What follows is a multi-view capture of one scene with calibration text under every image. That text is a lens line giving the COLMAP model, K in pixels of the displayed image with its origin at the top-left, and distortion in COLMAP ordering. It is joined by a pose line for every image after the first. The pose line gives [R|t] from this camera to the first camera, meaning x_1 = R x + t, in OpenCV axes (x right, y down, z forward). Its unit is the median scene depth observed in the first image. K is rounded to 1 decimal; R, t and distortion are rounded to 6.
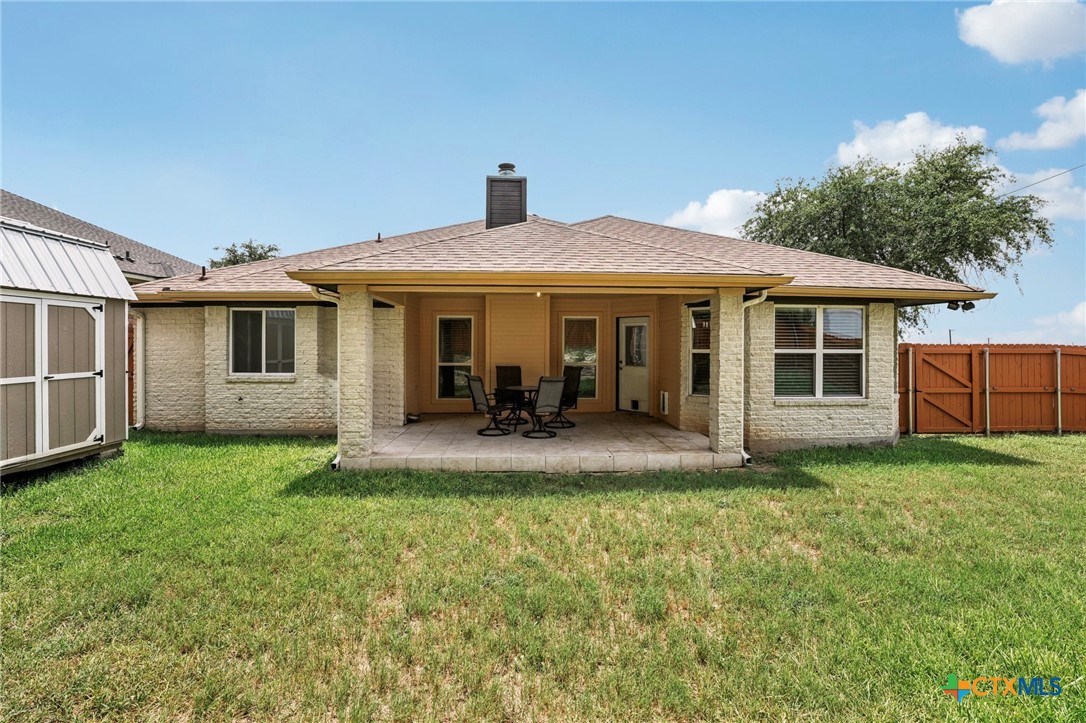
lens RADIAL K [[453.9, 0, 543.0], [0, 453.9, 361.5], [0, 0, 1]] dist [-0.001527, -0.000259]
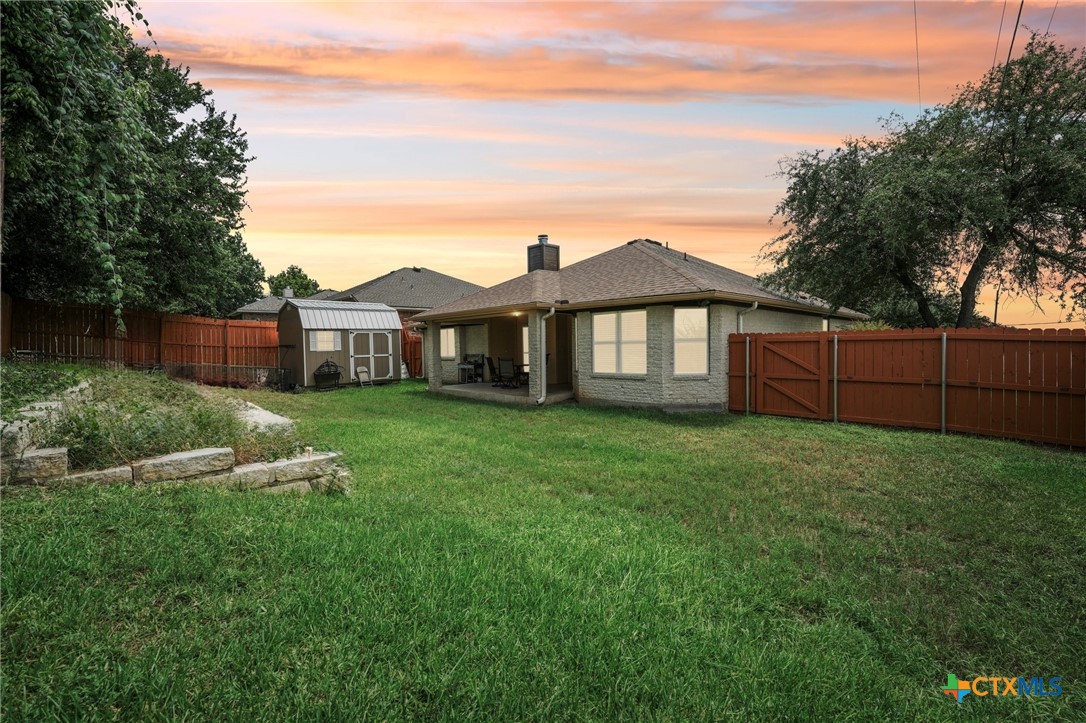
lens RADIAL K [[446.8, 0, 543.0], [0, 446.8, 361.5], [0, 0, 1]] dist [0.000985, 0.000157]
pose [[0.663056, 0.013197, -0.748454, 1.512557], [-0.005183, 0.999902, 0.013039, 0.021888], [0.748552, -0.004766, 0.663059, -0.153557]]
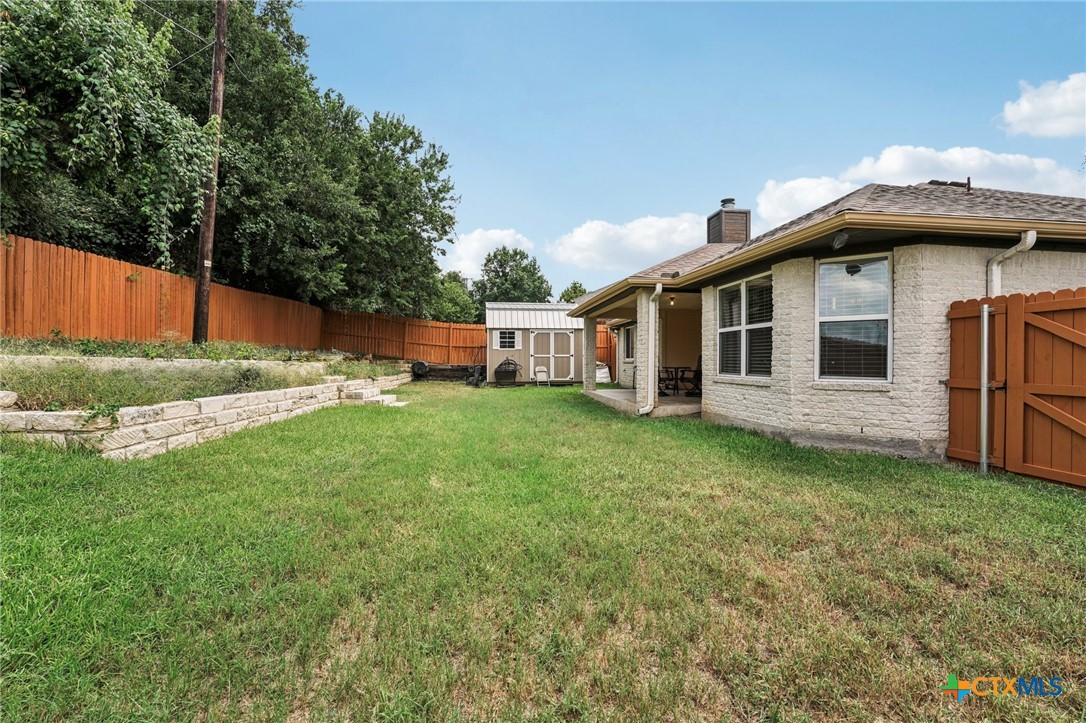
lens RADIAL K [[455.9, 0, 543.0], [0, 455.9, 361.5], [0, 0, 1]] dist [-0.018897, -0.000032]
pose [[0.068694, -0.000608, -0.997638, 1.503680], [-0.036315, 0.999336, -0.003110, 0.064730], [0.996977, 0.036442, 0.068626, 0.506423]]
